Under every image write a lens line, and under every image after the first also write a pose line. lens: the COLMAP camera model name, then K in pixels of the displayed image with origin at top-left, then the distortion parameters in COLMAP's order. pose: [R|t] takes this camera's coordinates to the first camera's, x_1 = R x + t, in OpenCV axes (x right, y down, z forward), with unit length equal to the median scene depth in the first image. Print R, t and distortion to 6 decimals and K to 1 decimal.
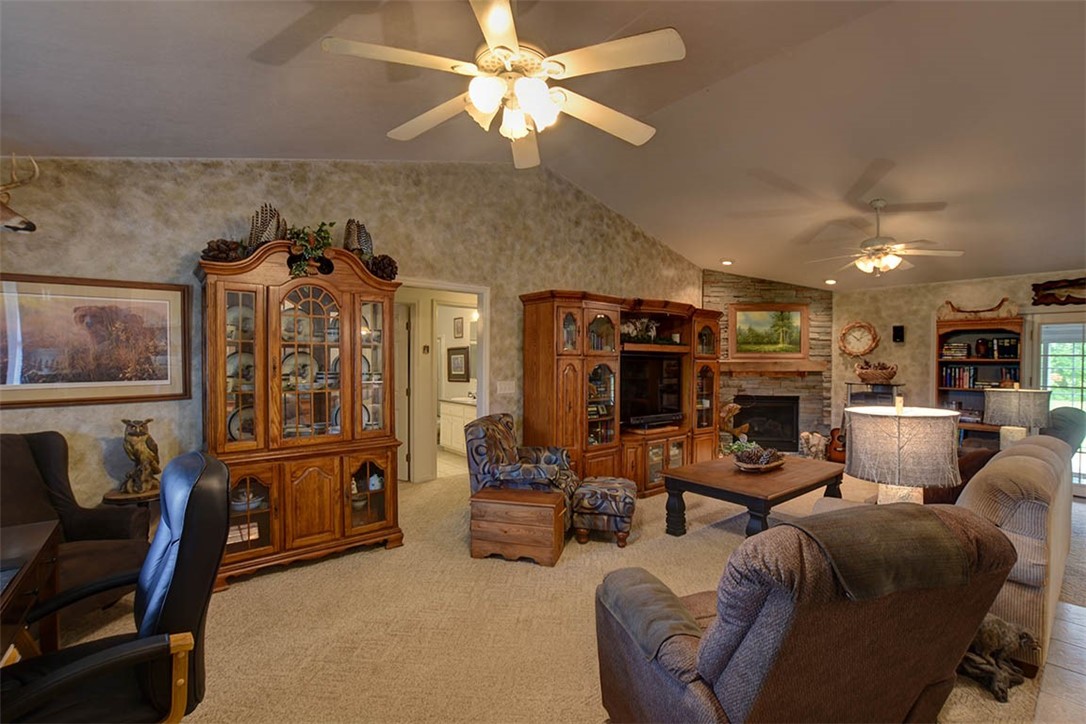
lens RADIAL K [[486.9, 0, 546.6], [0, 486.9, 360.6], [0, 0, 1]] dist [-0.031181, 0.003357]
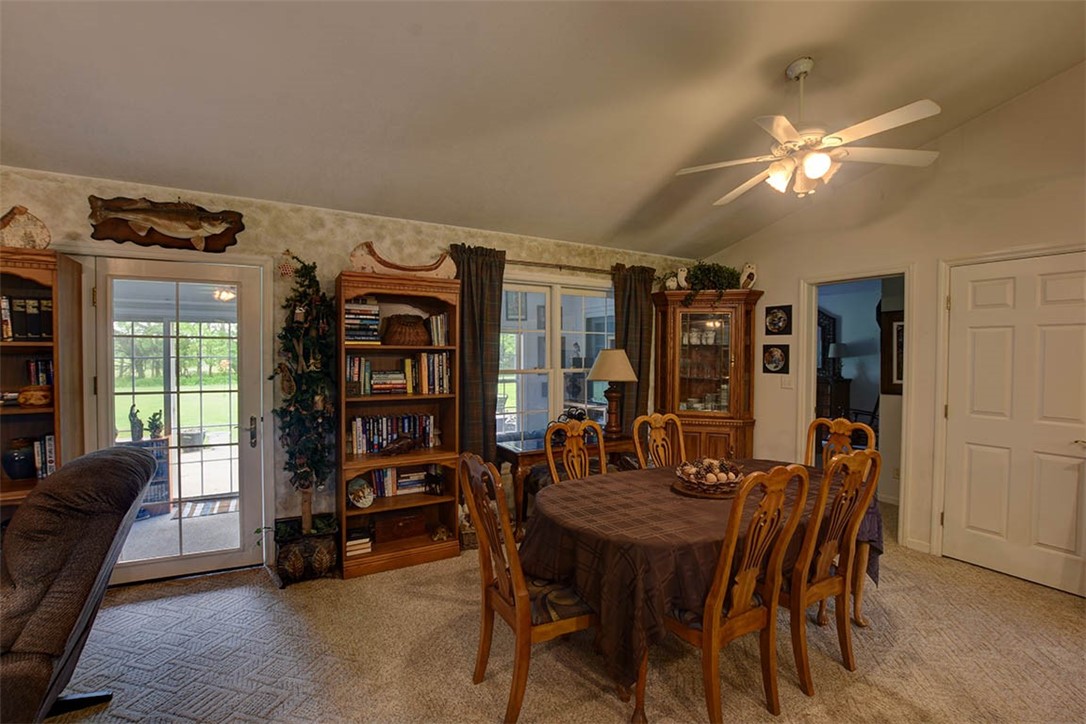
lens RADIAL K [[486.9, 0, 546.7], [0, 486.9, 355.6], [0, 0, 1]] dist [-0.031181, 0.003357]
pose [[0.161421, -0.020096, 0.986681, 0.577846], [-0.000214, 0.999792, 0.020398, 0.000723], [-0.986886, -0.003504, 0.161383, 0.411847]]
